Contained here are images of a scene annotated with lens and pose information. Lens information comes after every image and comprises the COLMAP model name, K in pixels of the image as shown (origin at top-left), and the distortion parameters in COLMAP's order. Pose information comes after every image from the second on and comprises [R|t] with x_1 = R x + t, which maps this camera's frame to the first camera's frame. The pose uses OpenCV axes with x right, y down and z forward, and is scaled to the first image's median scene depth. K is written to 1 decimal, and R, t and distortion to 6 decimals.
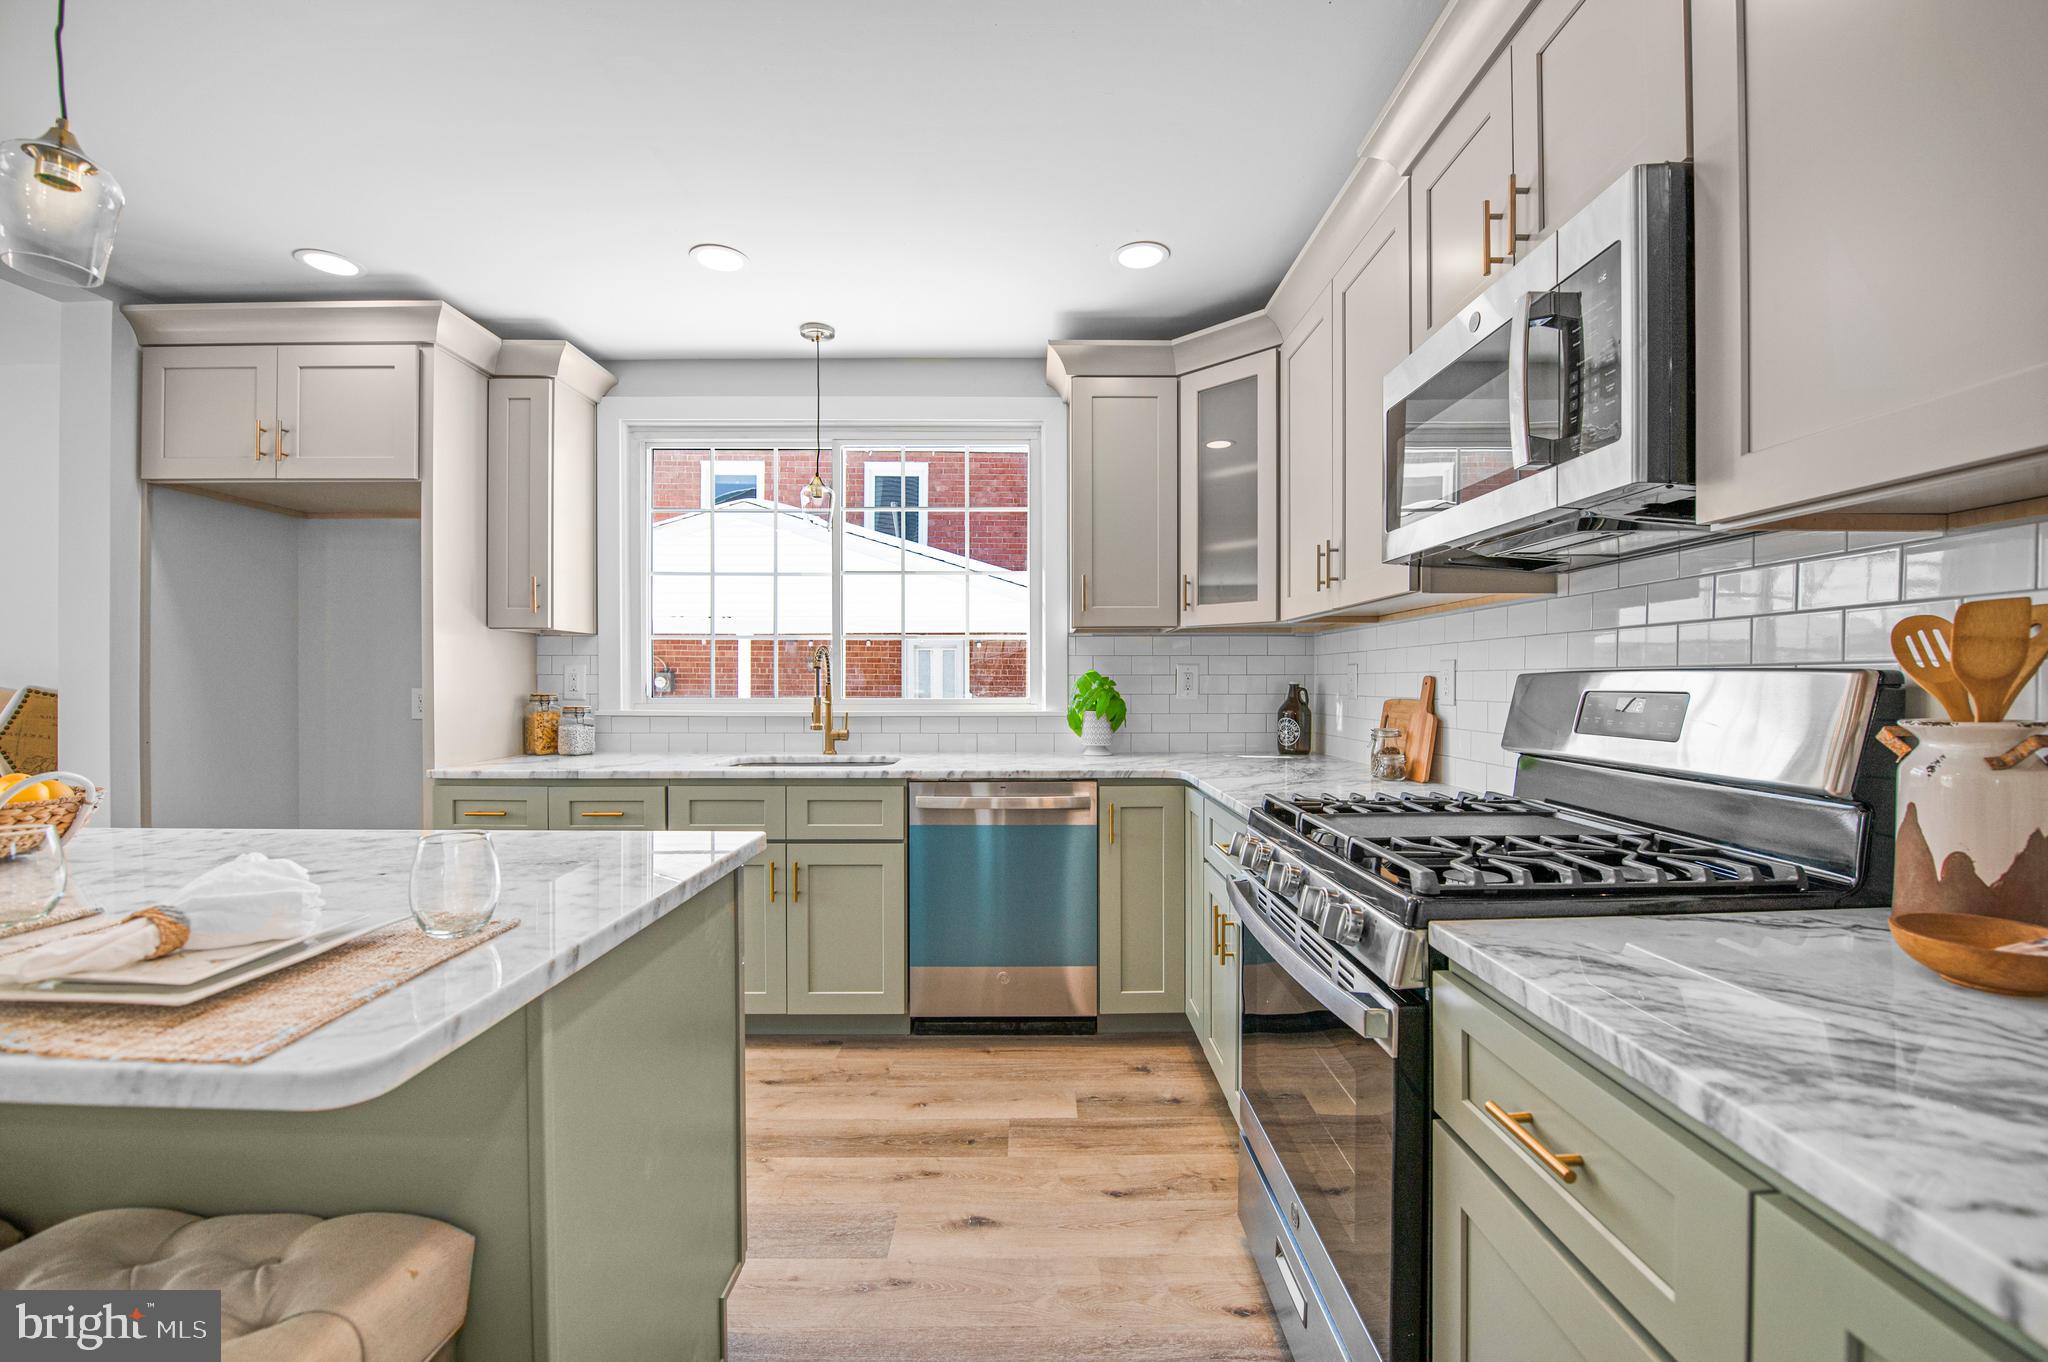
lens RADIAL K [[799.3, 0, 1024.0], [0, 799.3, 681.0], [0, 0, 1]] dist [-0.001001, -0.000080]
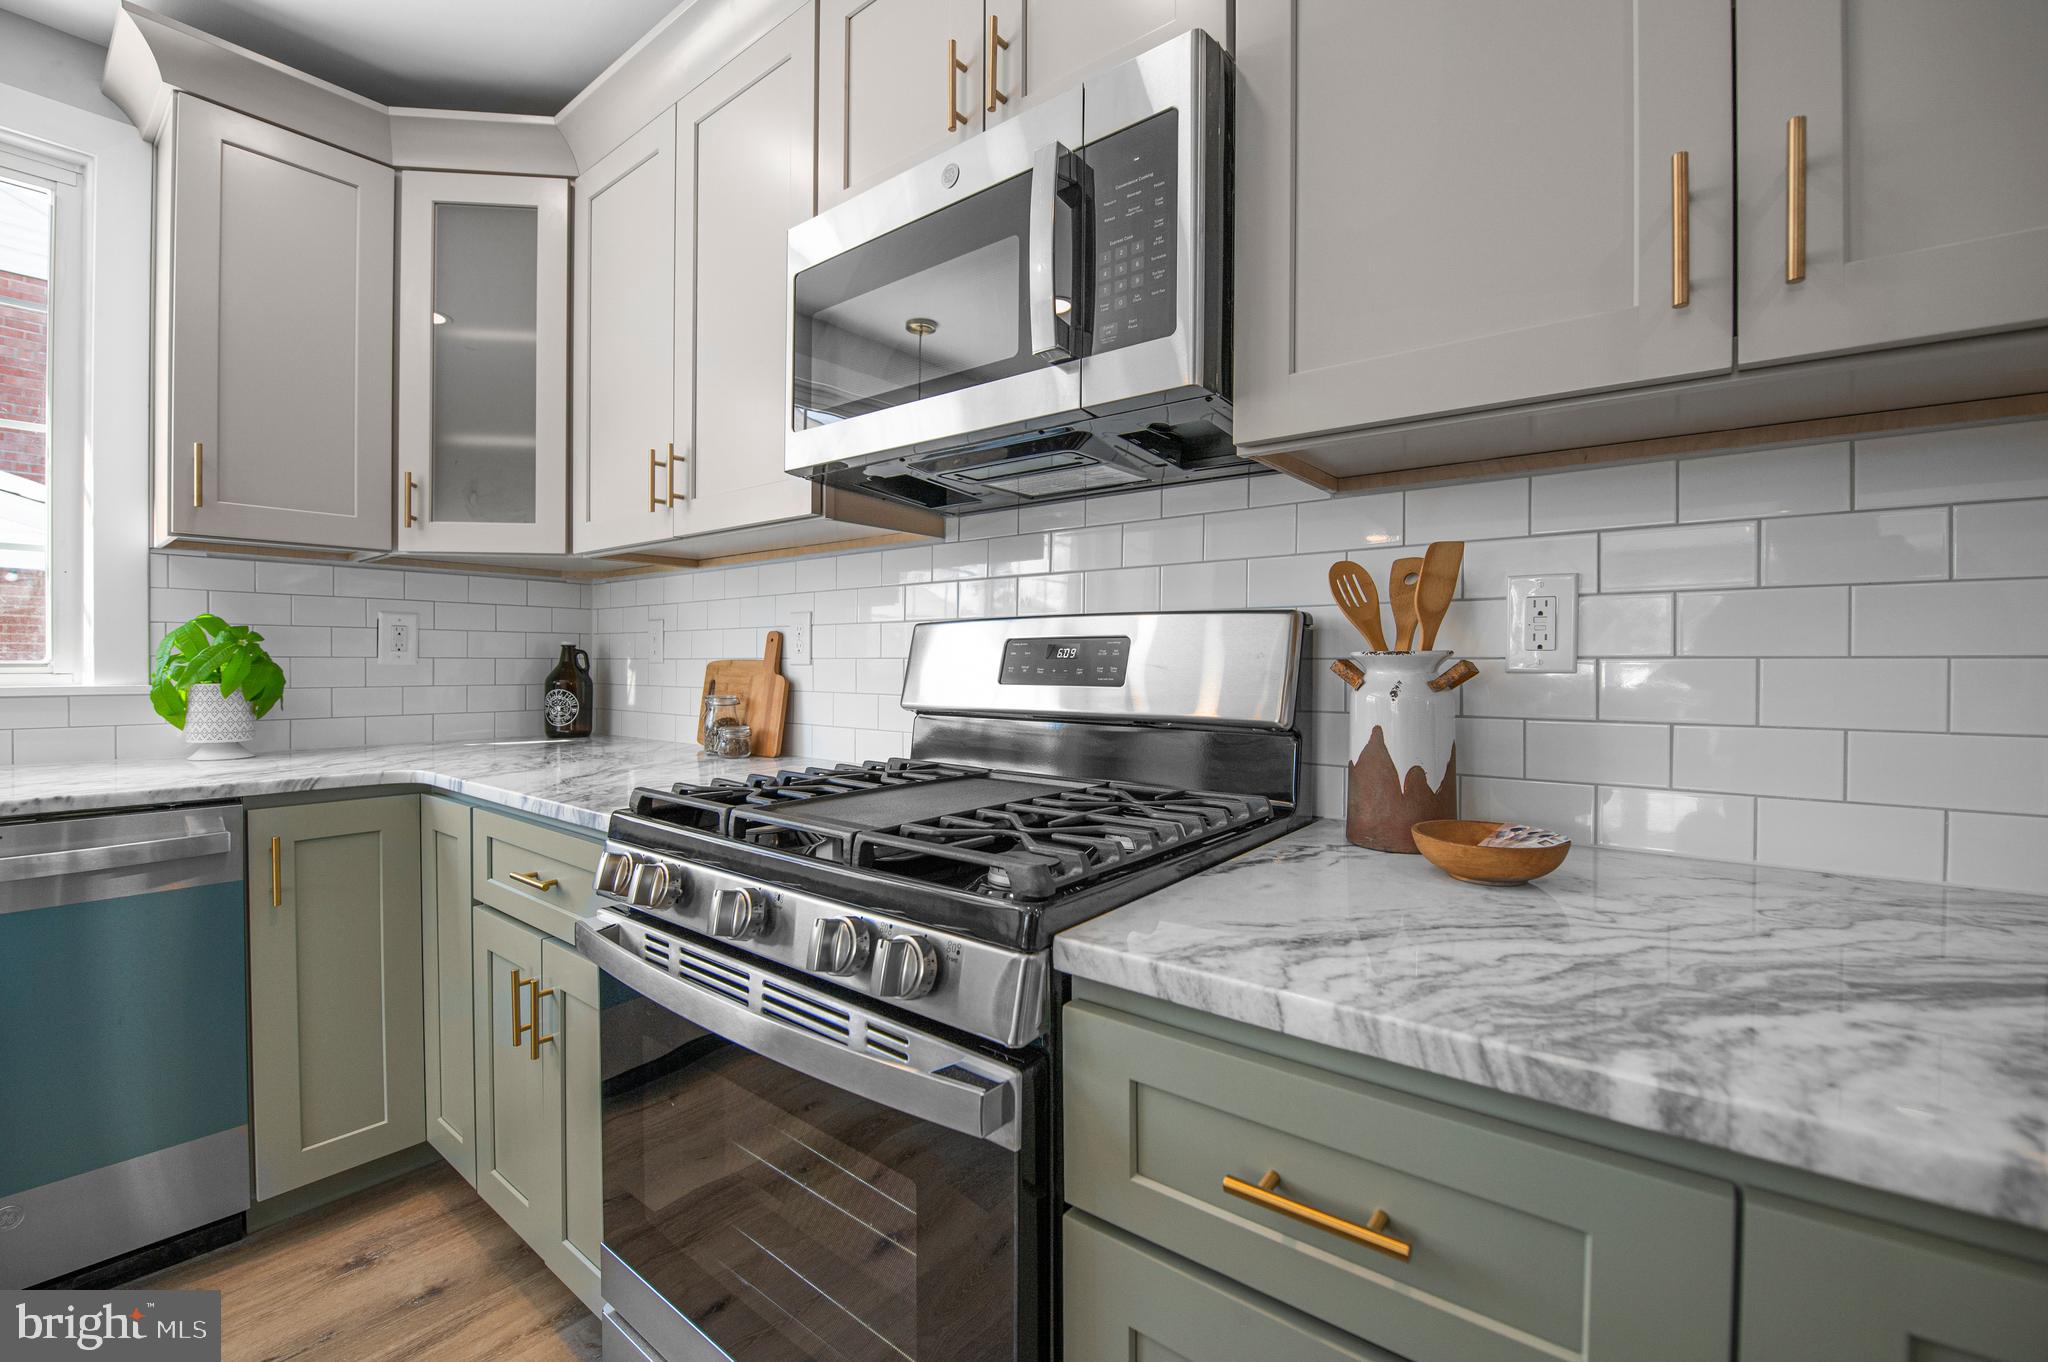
lens RADIAL K [[859.8, 0, 1019.1], [0, 859.8, 673.3], [0, 0, 1]] dist [-0.017296, -0.000450]
pose [[0.625903, -0.001001, 0.779900, -0.040388], [-0.010806, 0.999892, 0.009955, 0.026376], [-0.779826, -0.014658, 0.625825, 0.231552]]
